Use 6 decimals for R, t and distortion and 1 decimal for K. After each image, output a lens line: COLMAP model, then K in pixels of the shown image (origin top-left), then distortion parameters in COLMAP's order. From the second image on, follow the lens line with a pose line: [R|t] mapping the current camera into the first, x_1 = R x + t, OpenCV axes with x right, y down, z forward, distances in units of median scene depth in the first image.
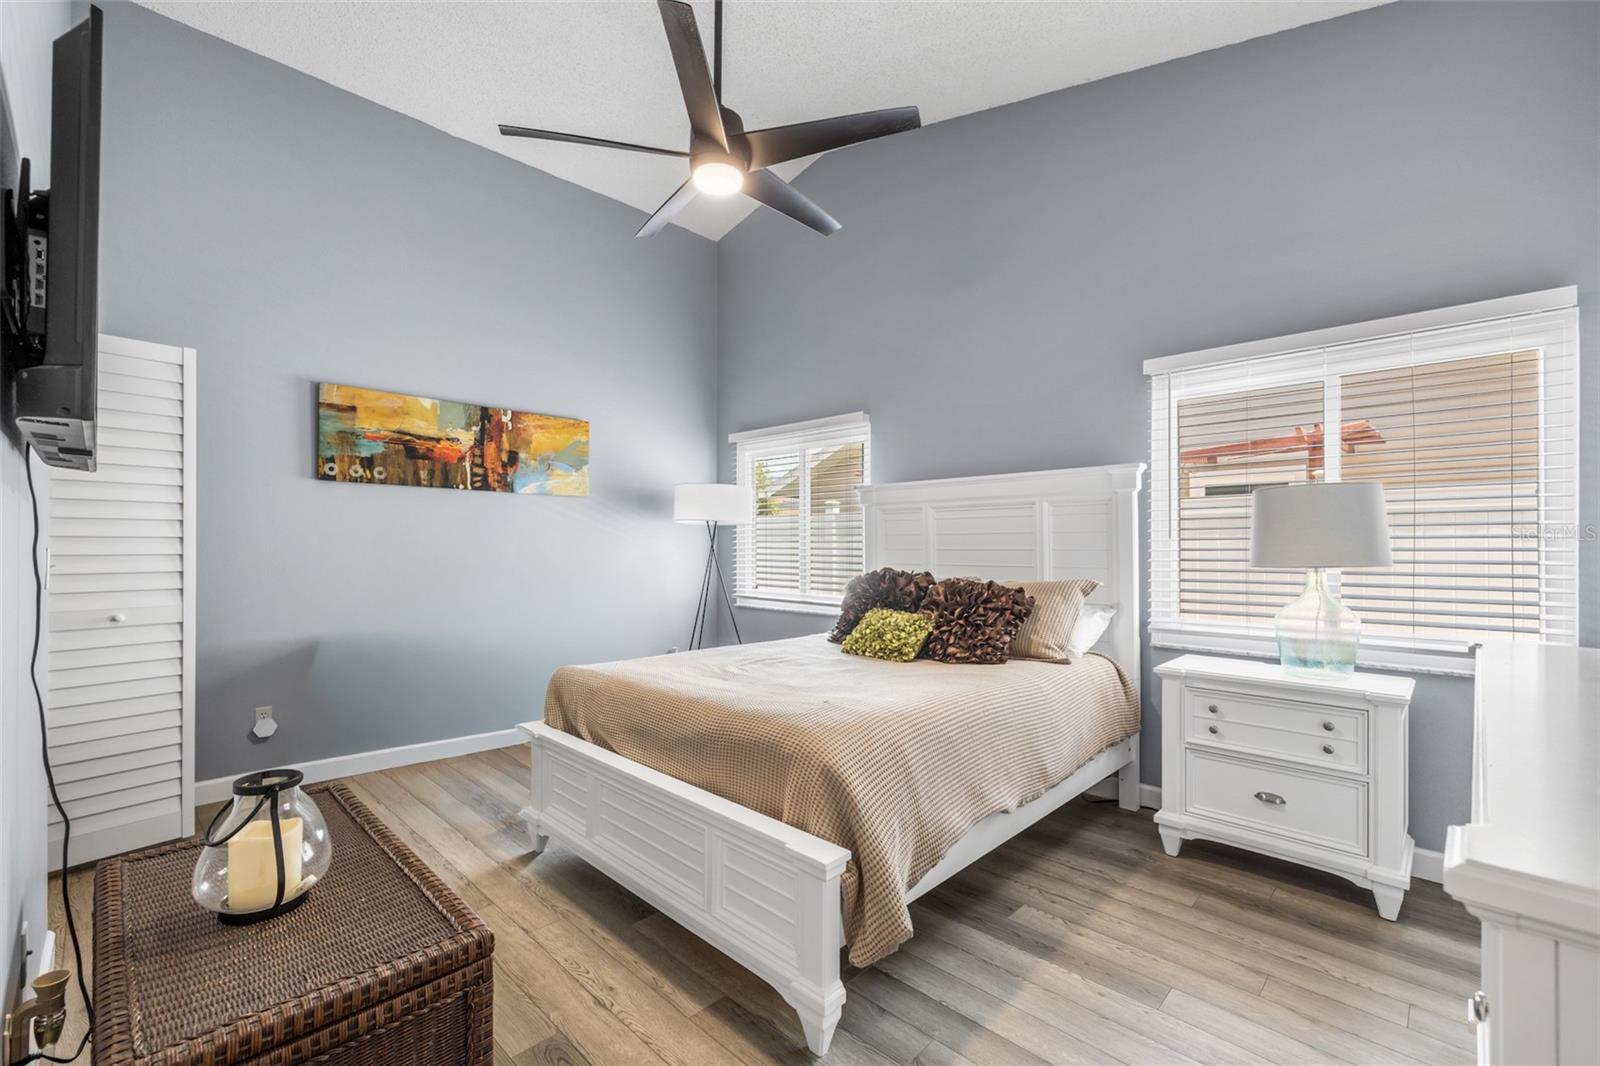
lens RADIAL K [[683.3, 0, 789.1], [0, 683.3, 538.1], [0, 0, 1]] dist [0.000147, 0.000534]
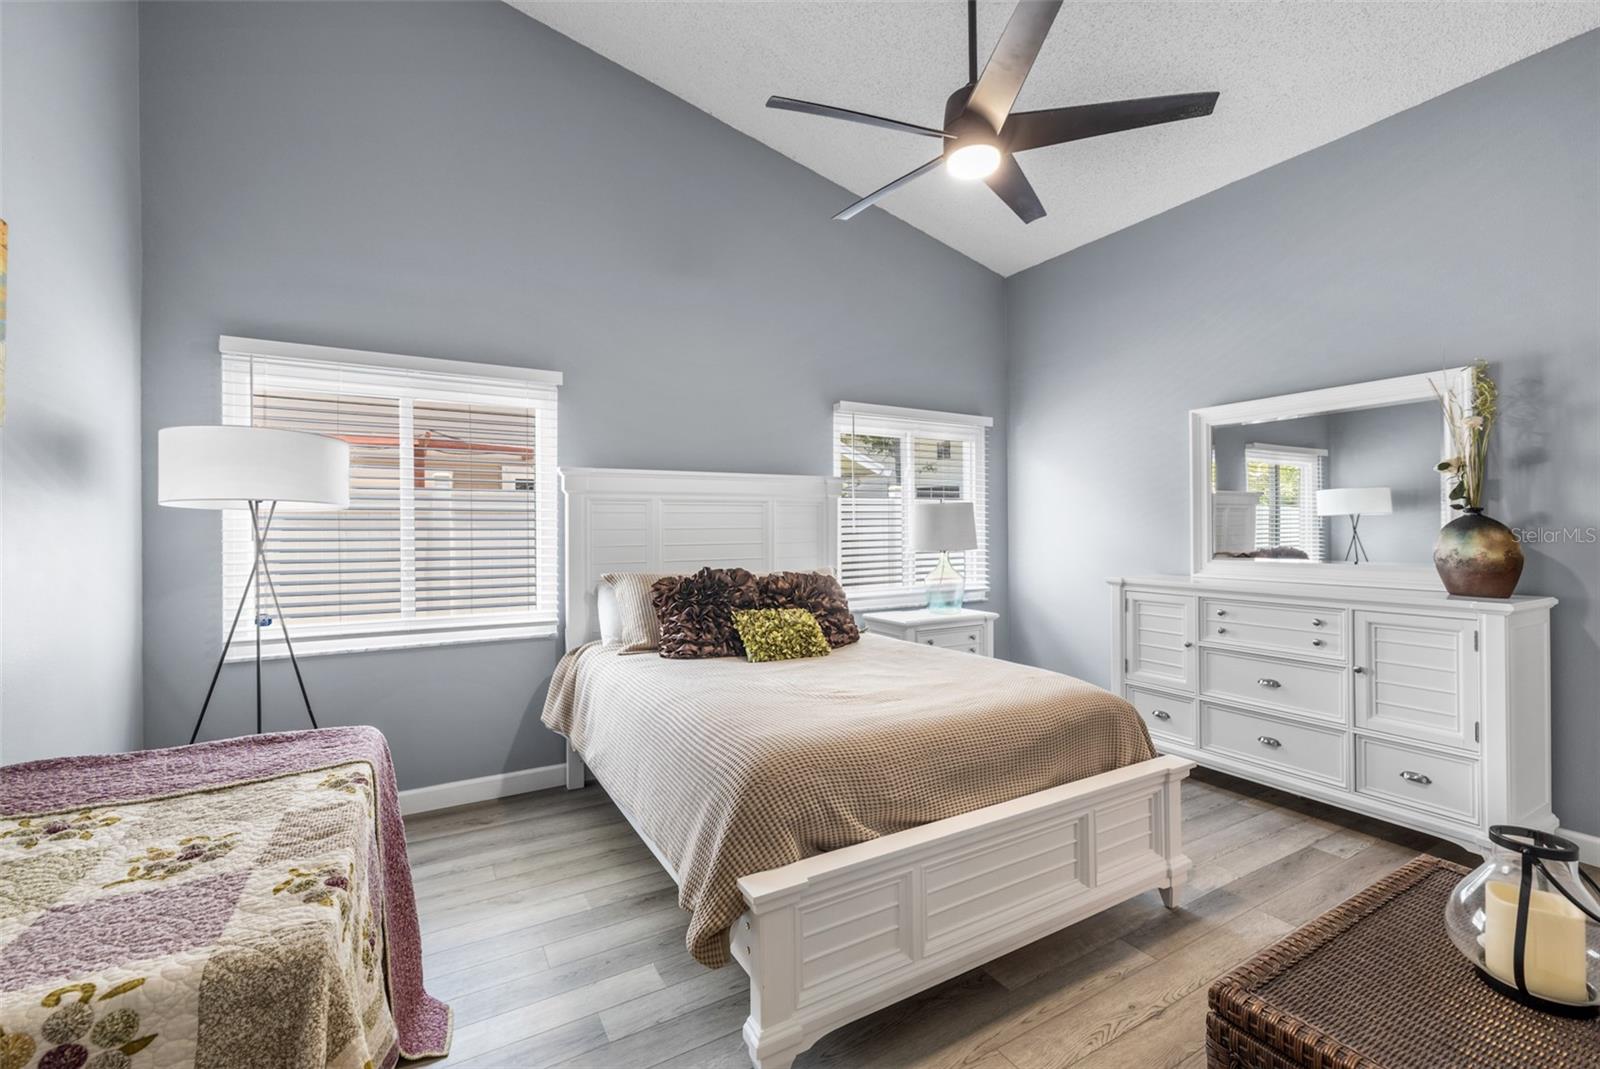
lens RADIAL K [[683.3, 0, 791.9], [0, 683.3, 529.6], [0, 0, 1]] dist [0.000147, 0.000534]
pose [[0.251010, -0.004506, 0.967974, -0.727827], [-0.002869, 0.999981, 0.005399, -0.012478], [-0.967980, -0.004132, 0.250993, 0.677118]]
